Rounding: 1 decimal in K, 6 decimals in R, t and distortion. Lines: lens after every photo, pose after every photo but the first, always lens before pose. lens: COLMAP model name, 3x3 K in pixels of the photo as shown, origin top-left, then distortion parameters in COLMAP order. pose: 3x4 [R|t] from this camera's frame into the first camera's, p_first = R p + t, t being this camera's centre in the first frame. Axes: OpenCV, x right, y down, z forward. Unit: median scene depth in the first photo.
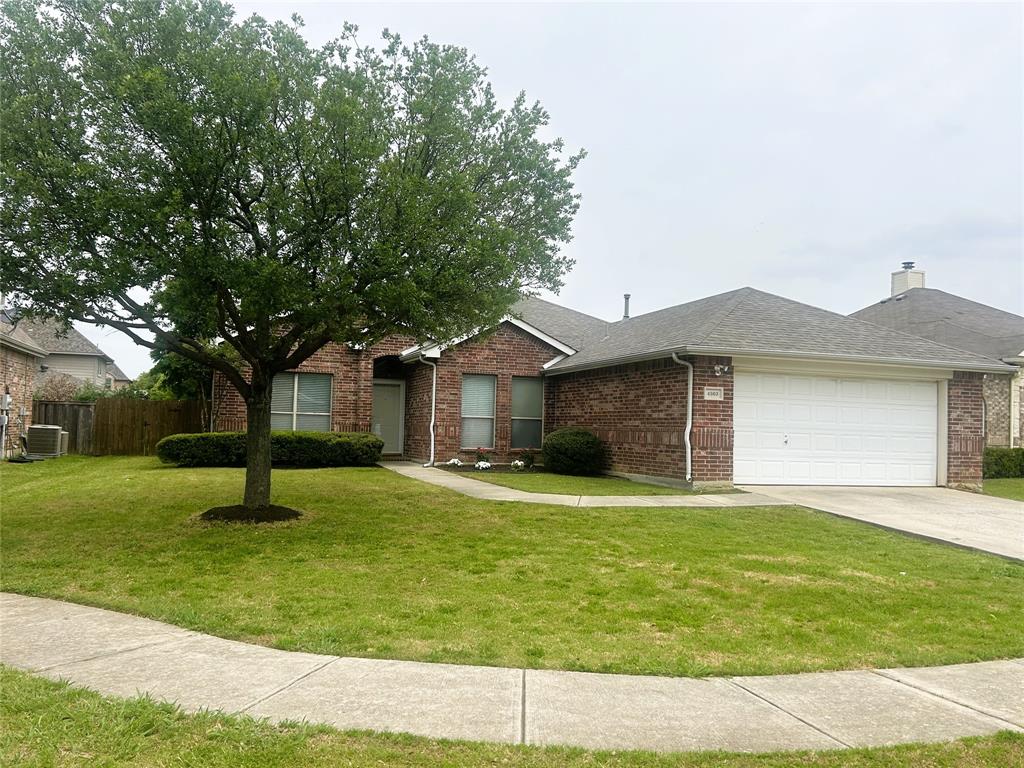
lens RADIAL K [[929.3, 0, 412.7], [0, 929.3, 398.8], [0, 0, 1]] dist [0.064887, -0.065892]
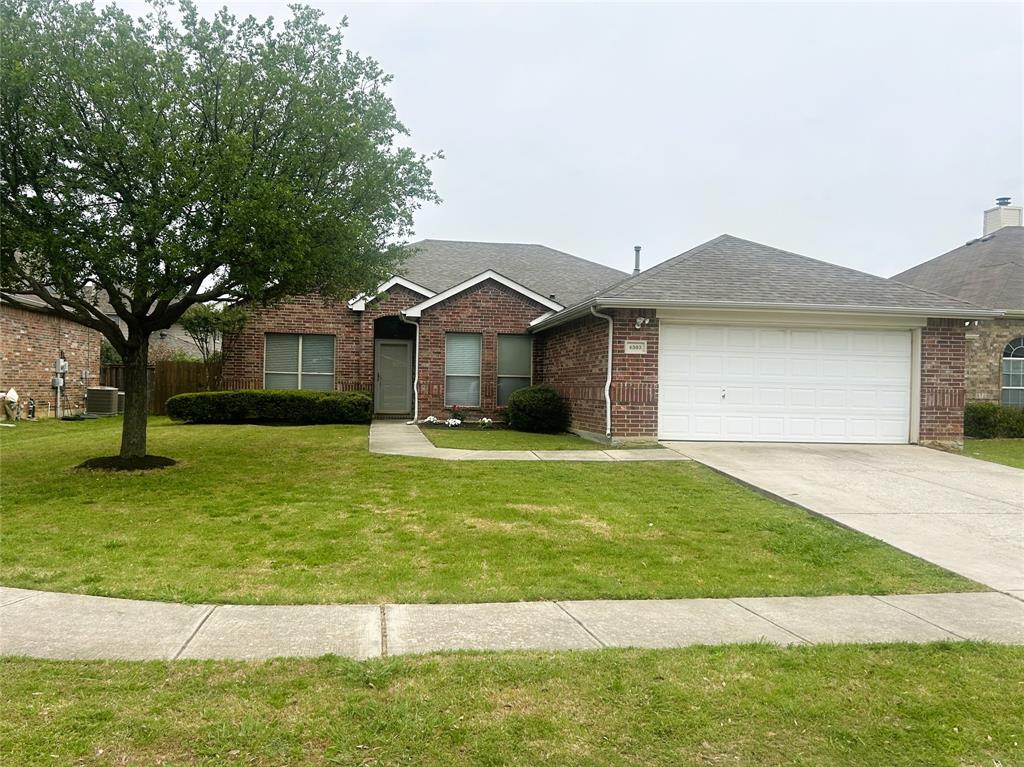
lens RADIAL K [[929.3, 0, 412.7], [0, 929.3, 398.3], [0, 0, 1]] dist [0.064887, -0.065892]
pose [[0.979295, -0.004965, -0.202379, 0.268578], [0.012811, 0.999215, 0.037474, 0.007674], [0.202034, -0.039291, 0.978590, 0.000986]]
